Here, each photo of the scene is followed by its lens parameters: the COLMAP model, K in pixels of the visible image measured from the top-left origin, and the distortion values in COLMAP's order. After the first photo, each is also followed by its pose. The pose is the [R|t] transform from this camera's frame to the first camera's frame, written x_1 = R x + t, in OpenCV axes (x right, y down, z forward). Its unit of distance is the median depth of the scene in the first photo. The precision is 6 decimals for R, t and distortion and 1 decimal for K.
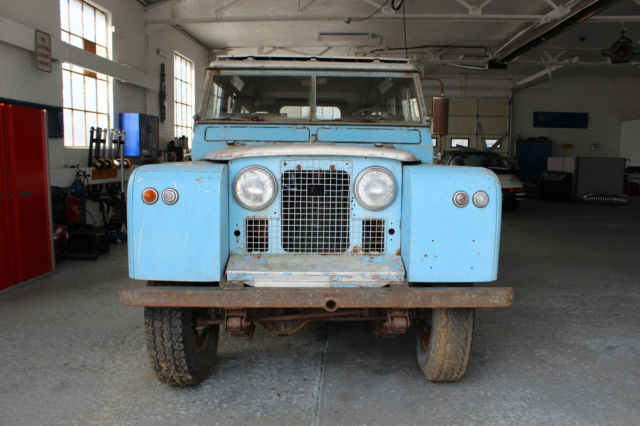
lens RADIAL K [[535.6, 0, 320.0], [0, 535.6, 213.0], [0, 0, 1]] dist [-0.167120, 0.154142]
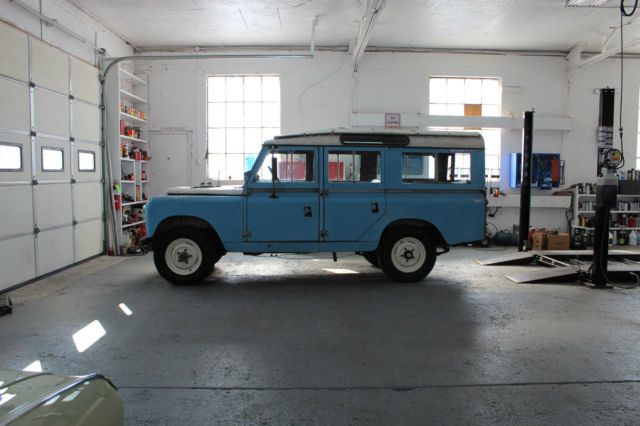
lens RADIAL K [[535.6, 0, 320.0], [0, 535.6, 213.0], [0, 0, 1]] dist [-0.167120, 0.154142]
pose [[0.076879, 0.068426, -0.994690, 2.973240], [-0.111868, 0.991935, 0.059590, -0.249799], [0.990745, 0.106692, 0.083914, 1.569727]]
